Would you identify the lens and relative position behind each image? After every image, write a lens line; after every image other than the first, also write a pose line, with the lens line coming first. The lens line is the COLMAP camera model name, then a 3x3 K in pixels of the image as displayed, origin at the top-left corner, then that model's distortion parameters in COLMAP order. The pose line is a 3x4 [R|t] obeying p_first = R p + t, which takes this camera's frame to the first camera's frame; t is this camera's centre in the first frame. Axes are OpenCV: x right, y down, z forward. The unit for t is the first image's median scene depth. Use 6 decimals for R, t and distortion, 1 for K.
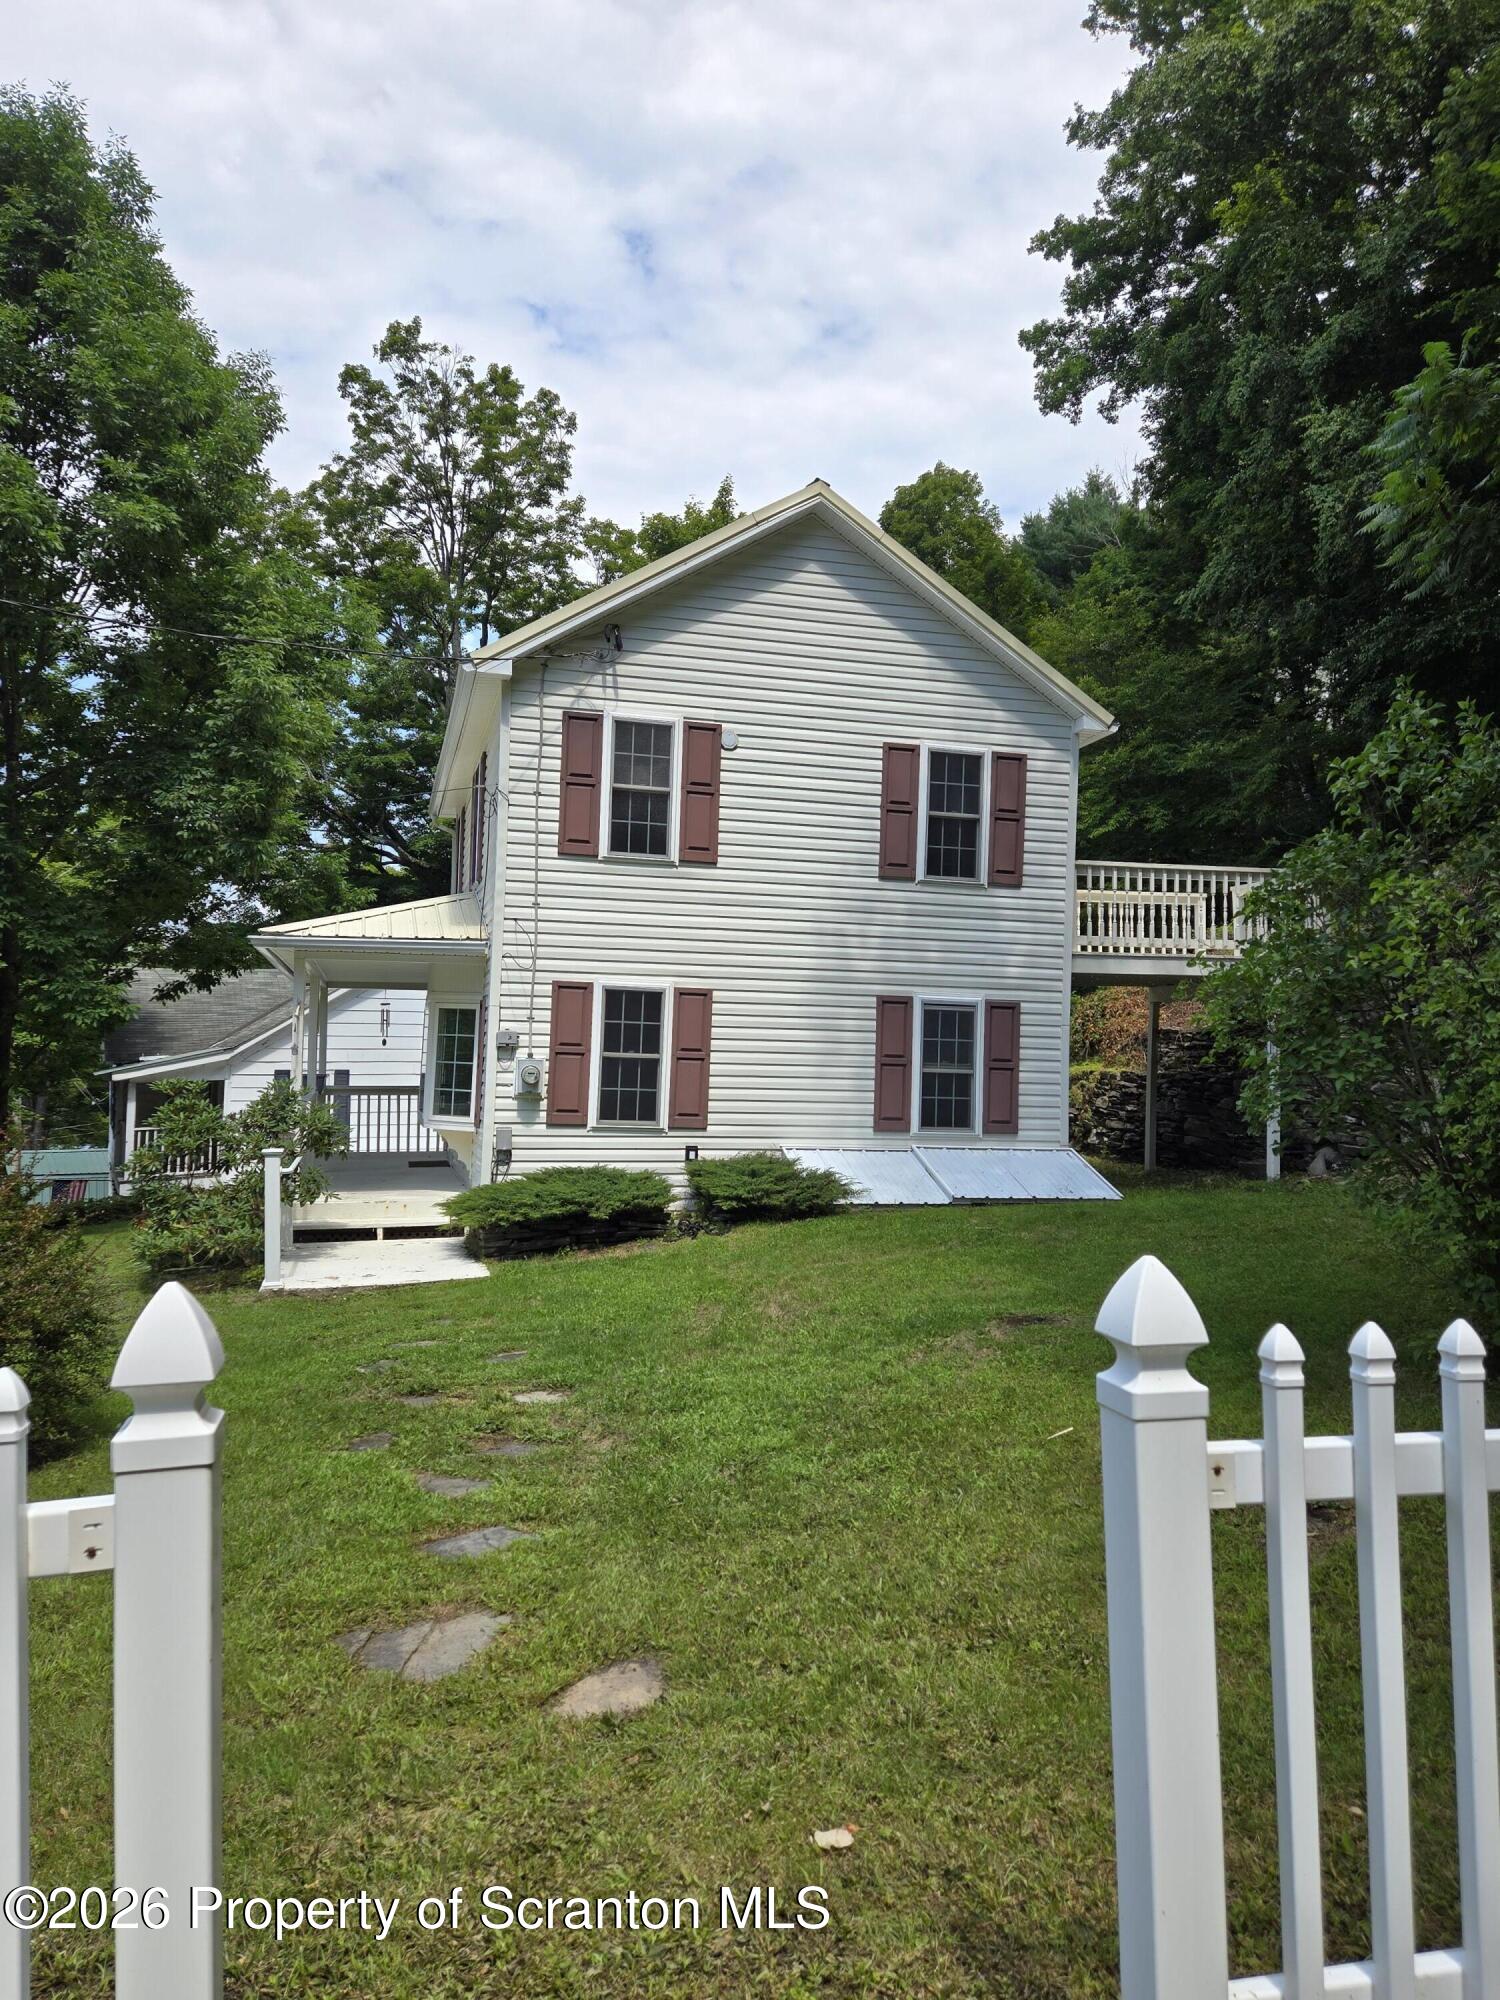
lens RADIAL K [[1477.0, 0, 750.0], [0, 1477.0, 1000.0], [0, 0, 1]] dist [0.050751, -0.003734]
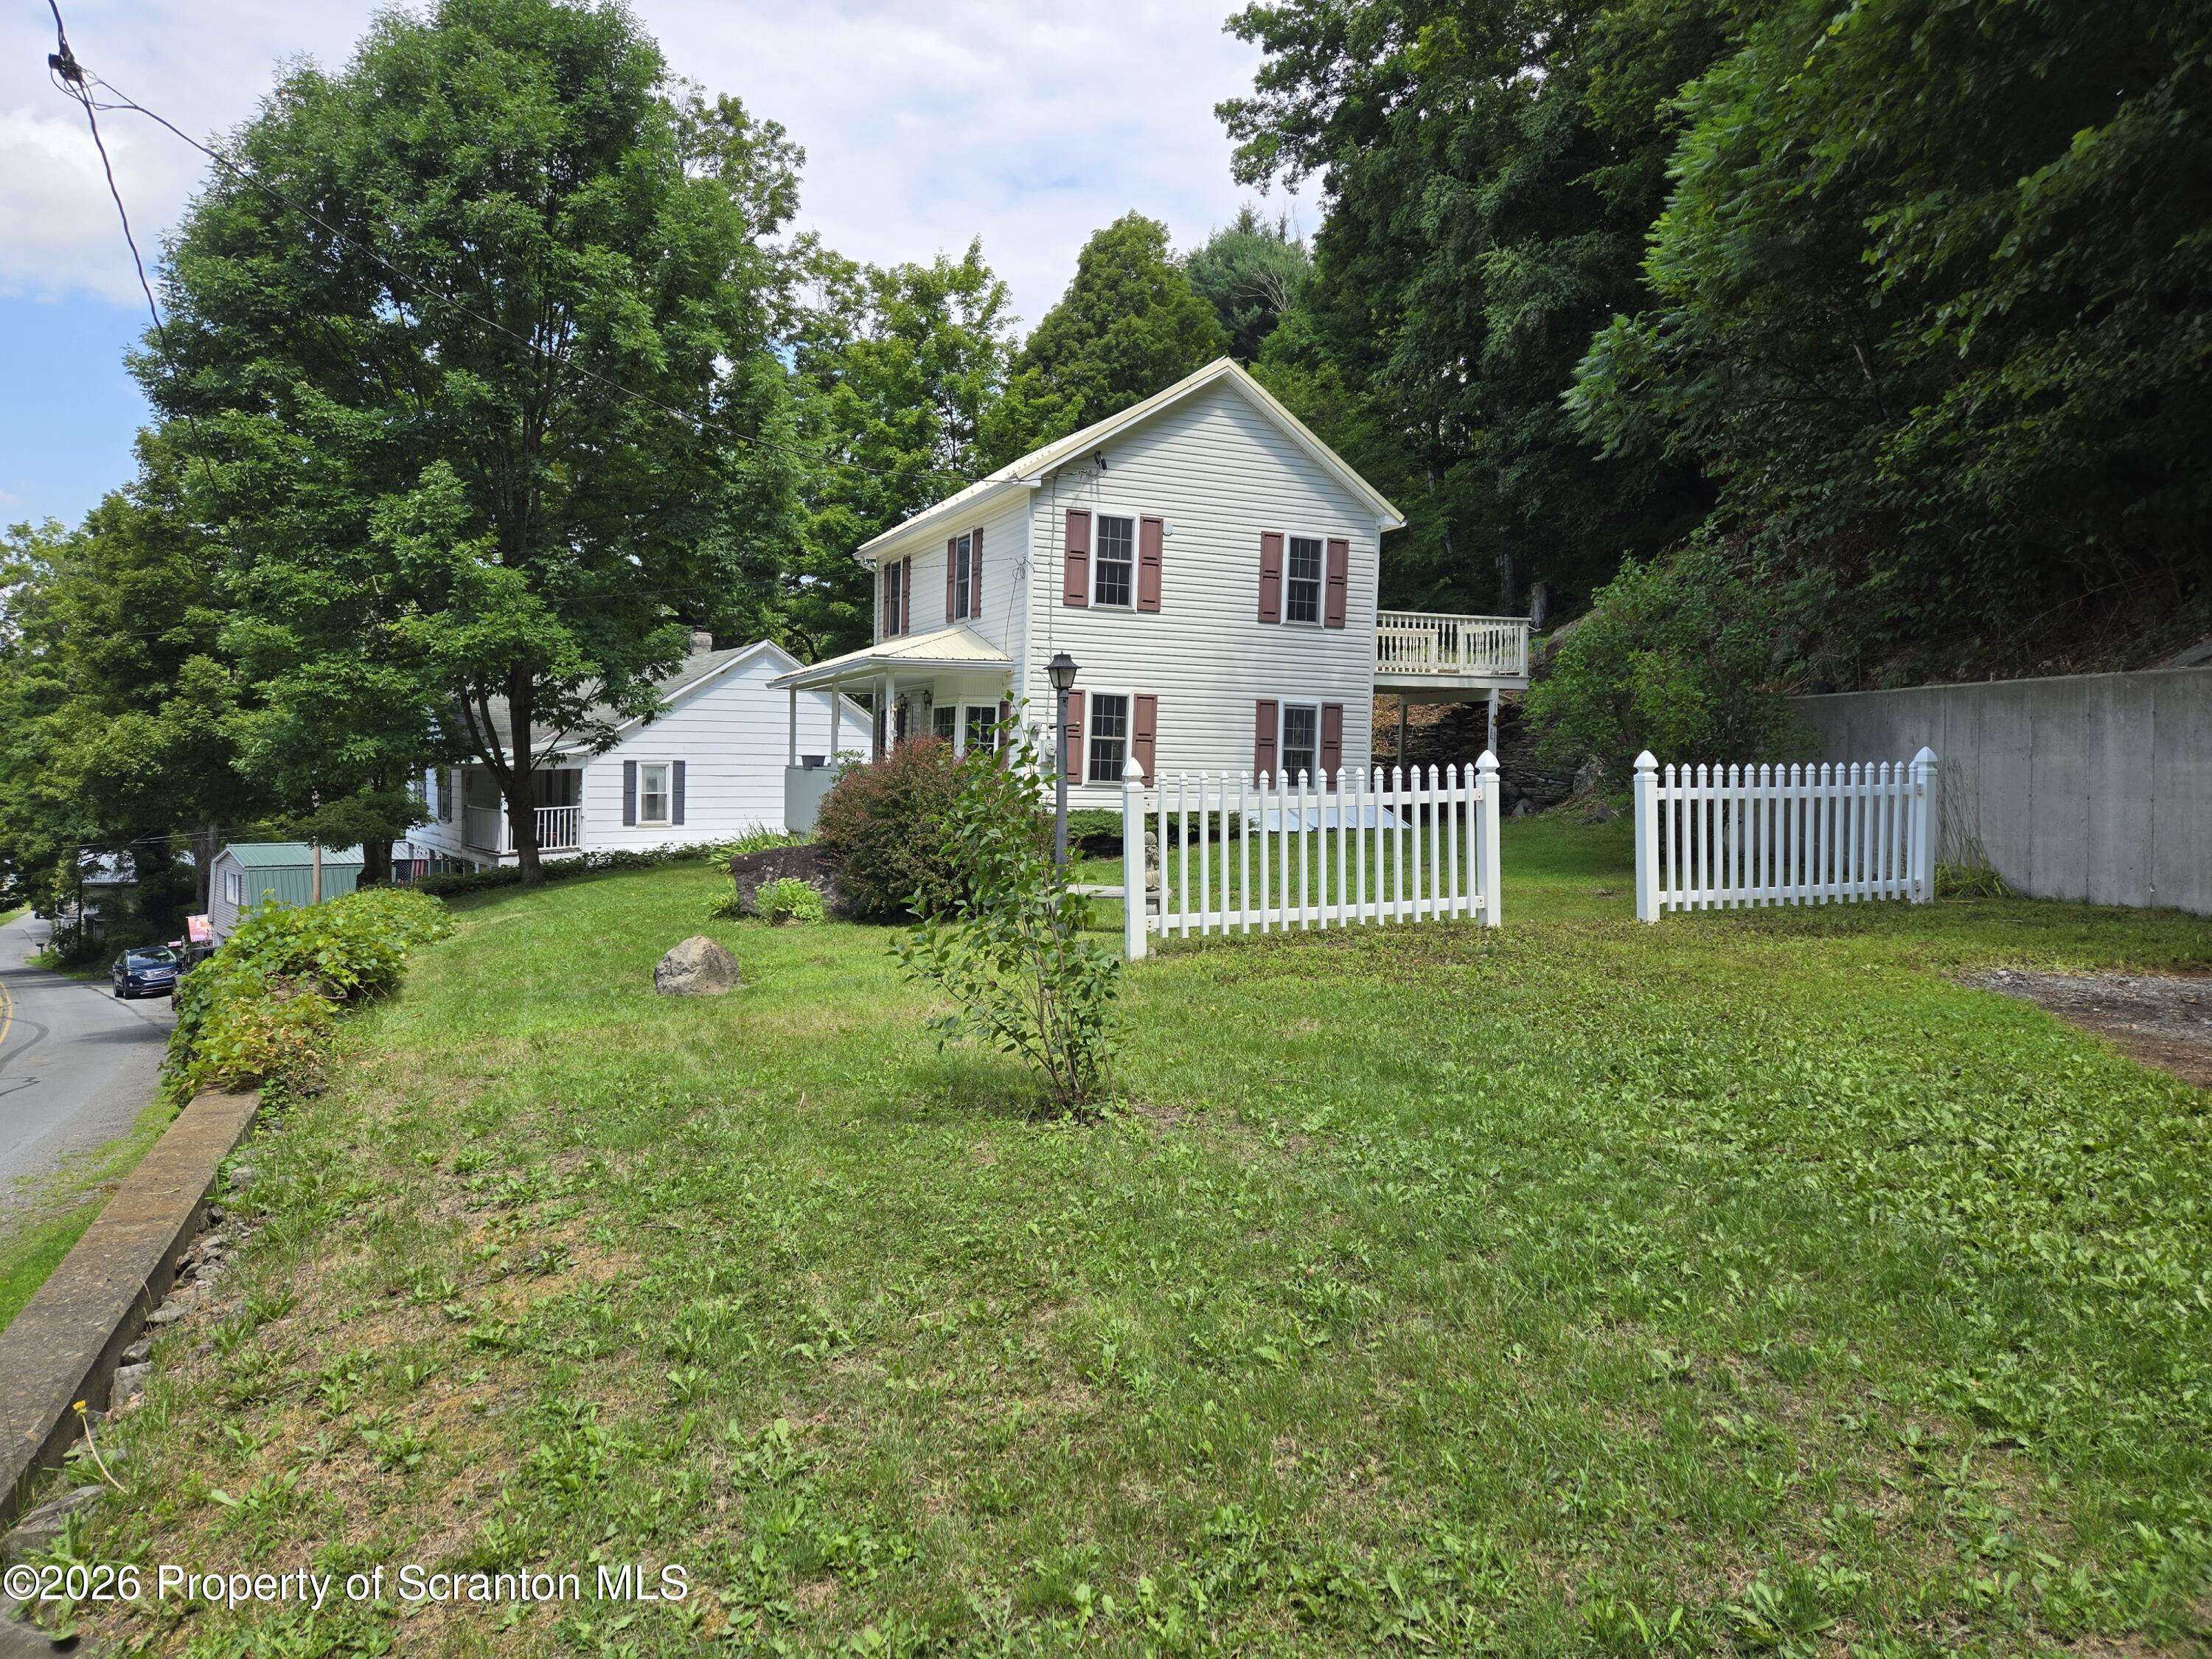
lens RADIAL K [[1633.6, 0, 1056.6], [0, 1633.6, 824.5], [0, 0, 1]] dist [0.050751, -0.003734]
pose [[0.985505, -0.007563, 0.169480, -0.401209], [-0.004943, 0.997302, 0.073247, 0.003250], [-0.169577, -0.073023, 0.982808, -0.629154]]
